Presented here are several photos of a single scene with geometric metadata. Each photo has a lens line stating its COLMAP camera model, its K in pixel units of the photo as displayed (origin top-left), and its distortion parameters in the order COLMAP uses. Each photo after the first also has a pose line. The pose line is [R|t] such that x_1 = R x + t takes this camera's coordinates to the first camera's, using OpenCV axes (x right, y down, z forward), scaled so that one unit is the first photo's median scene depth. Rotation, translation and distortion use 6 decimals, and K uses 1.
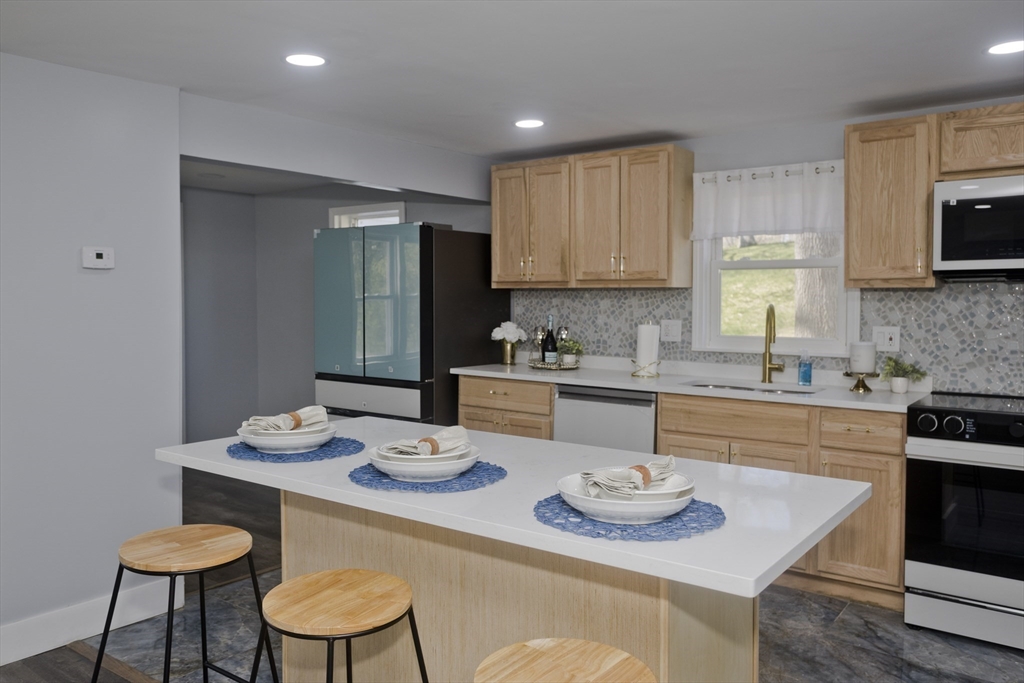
lens RADIAL K [[799.3, 0, 509.7], [0, 799.3, 313.5], [0, 0, 1]] dist [0.005368, -0.006597]
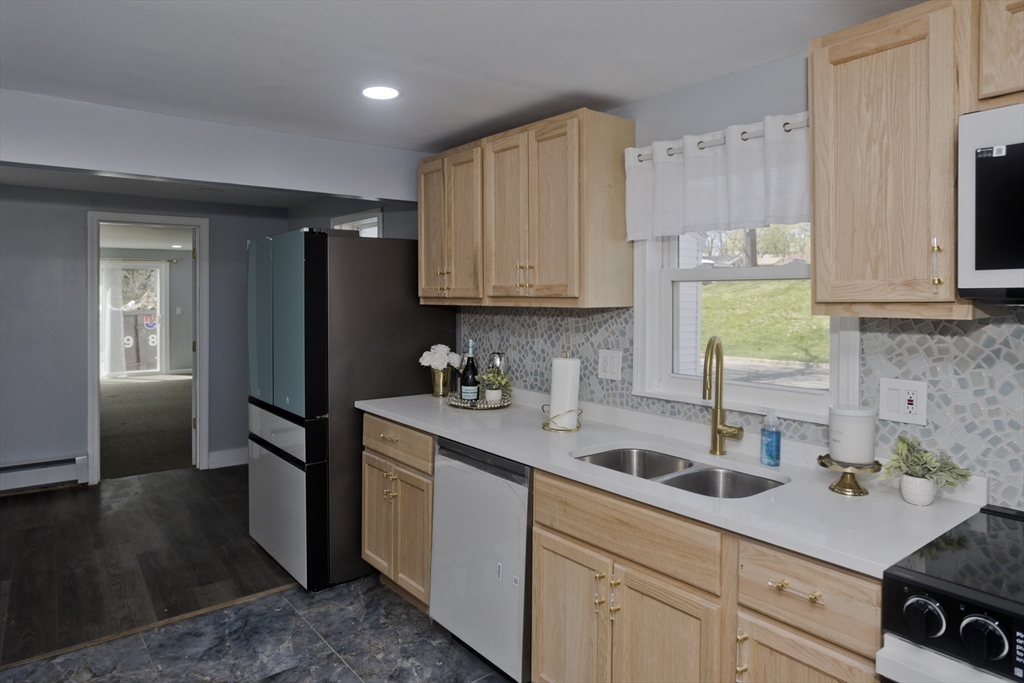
lens RADIAL K [[650.5, 0, 513.4], [0, 650.5, 295.2], [0, 0, 1]] dist [-0.002964, 0.002624]
pose [[0.966191, -0.002131, -0.257817, 0.284701], [-0.003306, 0.999781, -0.020650, -0.031641], [0.257805, 0.020804, 0.965973, 0.415696]]
